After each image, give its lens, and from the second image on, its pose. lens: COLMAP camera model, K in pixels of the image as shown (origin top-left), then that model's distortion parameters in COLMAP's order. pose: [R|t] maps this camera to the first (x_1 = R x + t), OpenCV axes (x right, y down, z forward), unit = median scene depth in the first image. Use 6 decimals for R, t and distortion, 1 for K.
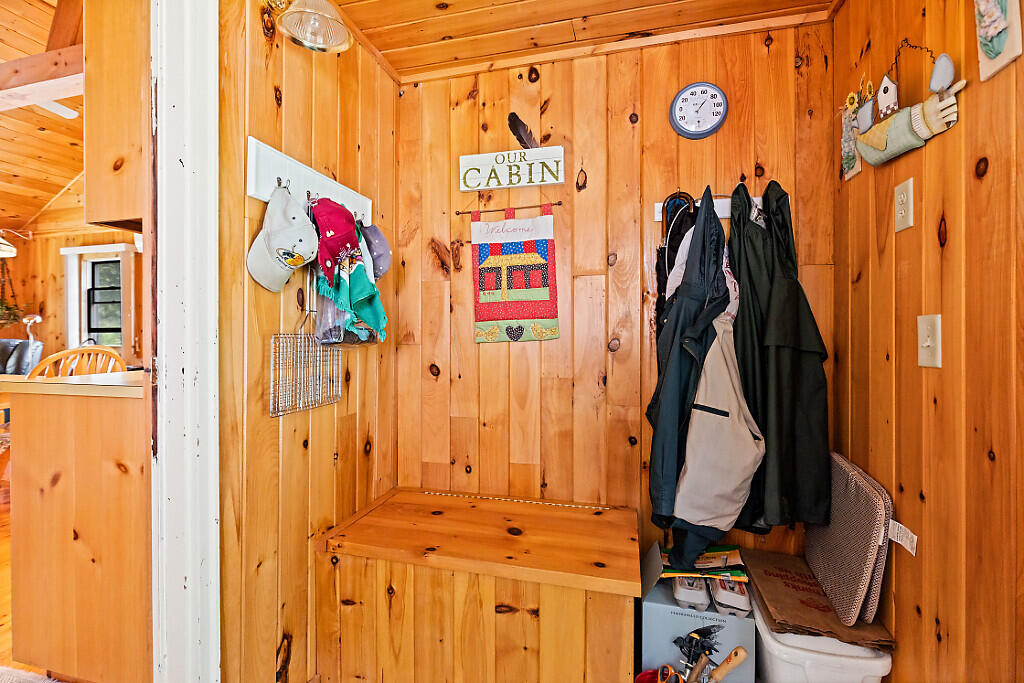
lens RADIAL K [[462.3, 0, 516.9], [0, 462.3, 334.7], [0, 0, 1]] dist [-0.001323, -0.000685]
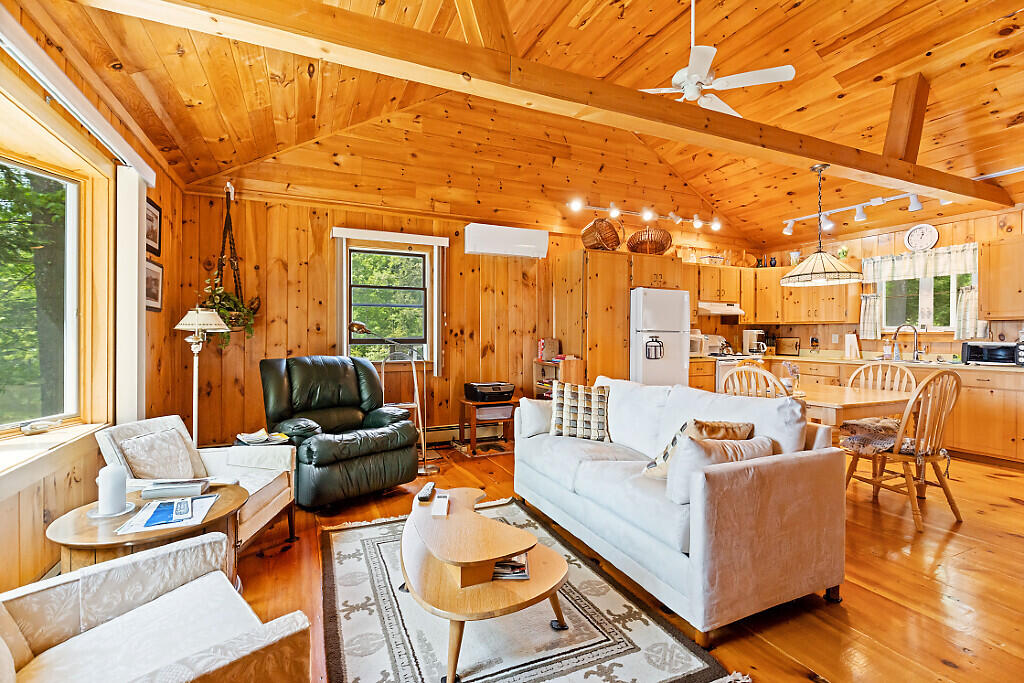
lens RADIAL K [[462.3, 0, 502.0], [0, 462.3, 332.8], [0, 0, 1]] dist [-0.001323, -0.000685]
pose [[0.781911, 0.009770, 0.623313, -1.255223], [-0.007861, 0.999952, -0.005812, -0.021673], [-0.623340, -0.000355, 0.781951, 0.279536]]
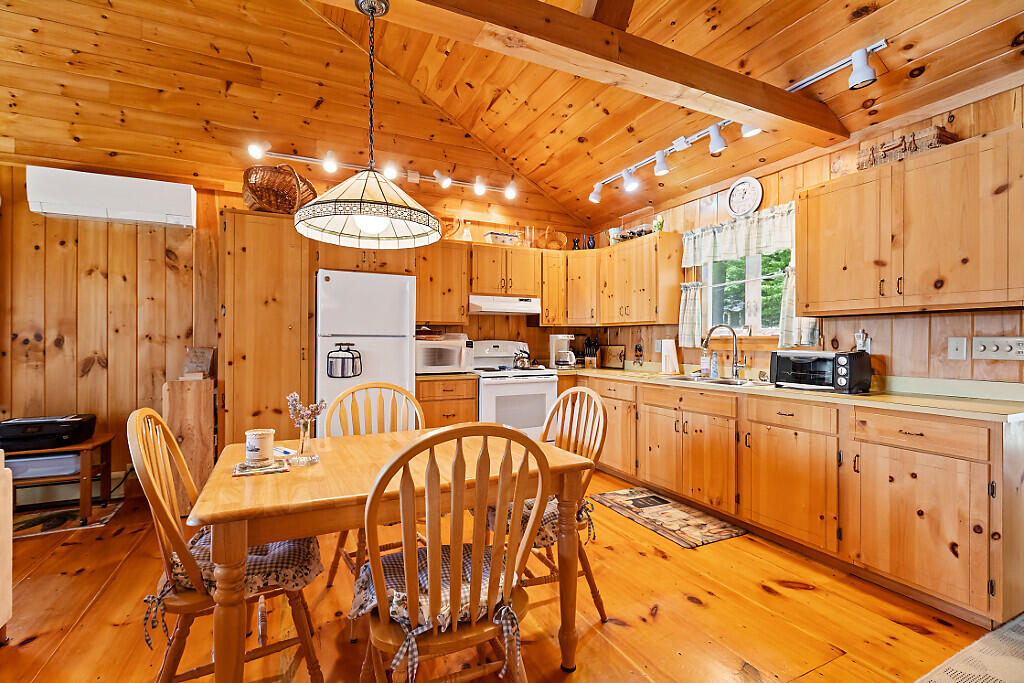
lens RADIAL K [[462.3, 0, 507.0], [0, 462.3, 339.0], [0, 0, 1]] dist [-0.001323, -0.000685]
pose [[0.765461, 0.009904, 0.643406, -0.708516], [-0.005686, 0.999947, -0.008628, -0.023639], [-0.643457, 0.002946, 0.765477, 0.209625]]
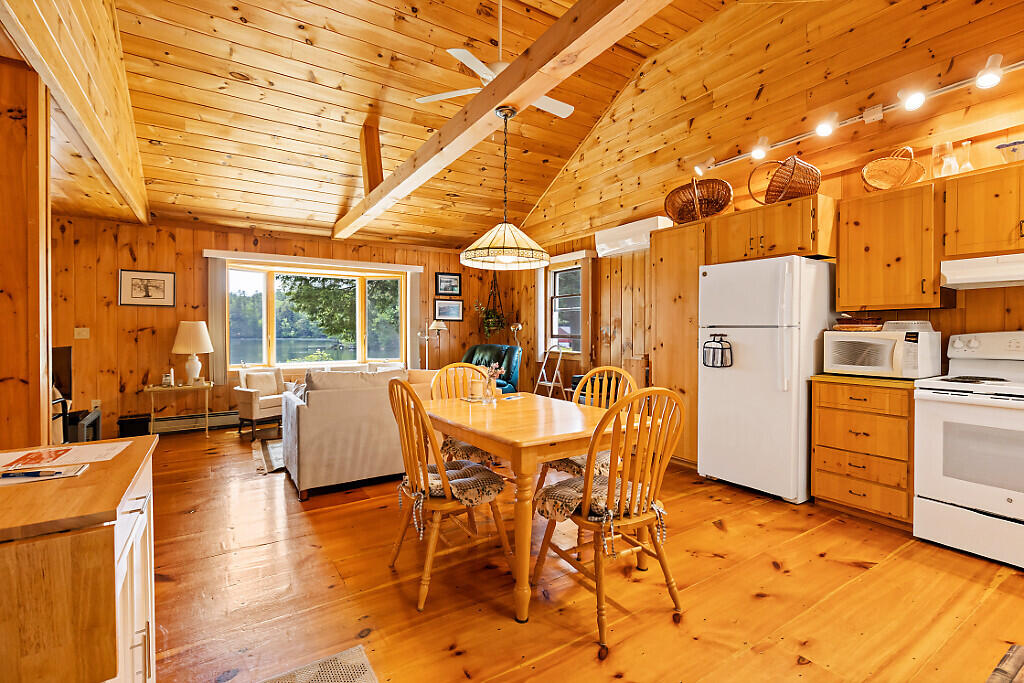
lens RADIAL K [[462.3, 0, 509.9], [0, 462.3, 335.5], [0, 0, 1]] dist [-0.001323, -0.000685]
pose [[0.732305, 0.013701, -0.680839, -0.286506], [-0.004660, 0.999875, 0.015109, -0.028150], [0.680961, -0.007891, 0.732277, 0.162603]]
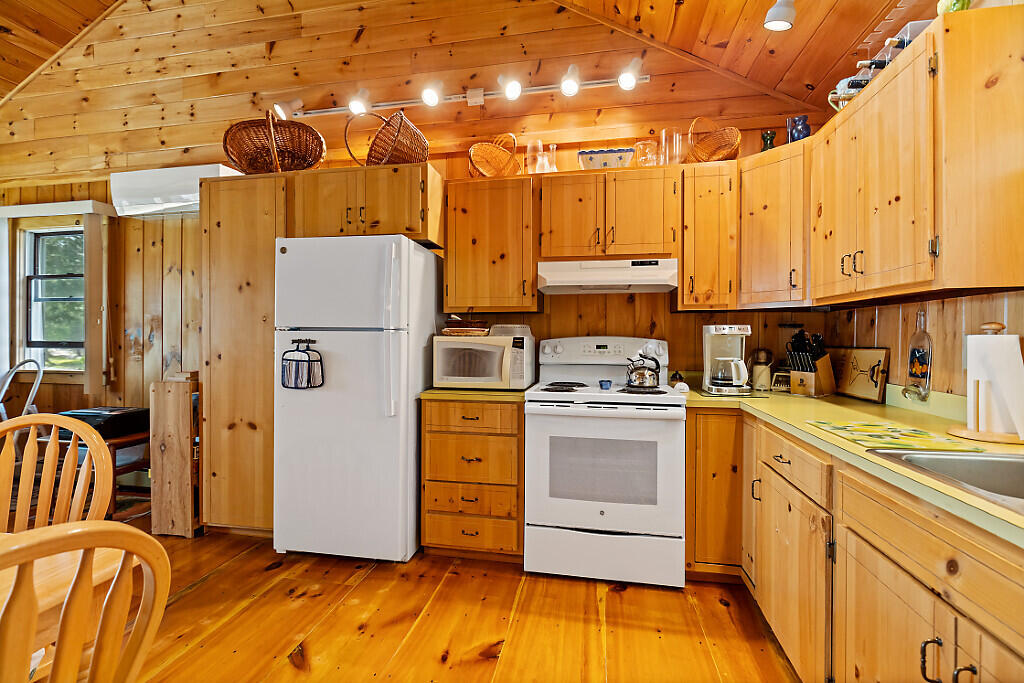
lens RADIAL K [[462.3, 0, 509.1], [0, 462.3, 337.5], [0, 0, 1]] dist [-0.001323, -0.000685]
pose [[0.998157, 0.009803, 0.059891, -0.339322], [-0.009933, 0.999949, 0.001883, -0.026922], [-0.059870, -0.002474, 0.998203, 0.364609]]
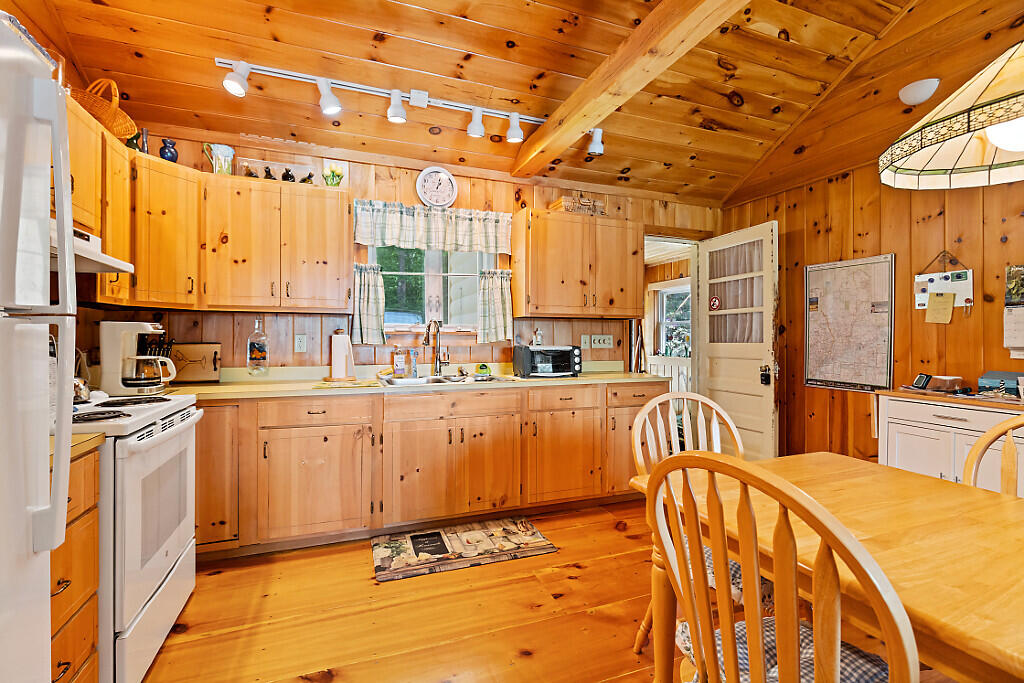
lens RADIAL K [[462.3, 0, 510.7], [0, 462.3, 338.9], [0, 0, 1]] dist [-0.001323, -0.000685]
pose [[-0.578631, 0.003427, 0.815582, -0.614684], [0.001218, 0.999994, -0.003338, -0.023468], [-0.815588, -0.000938, -0.578632, 0.722854]]
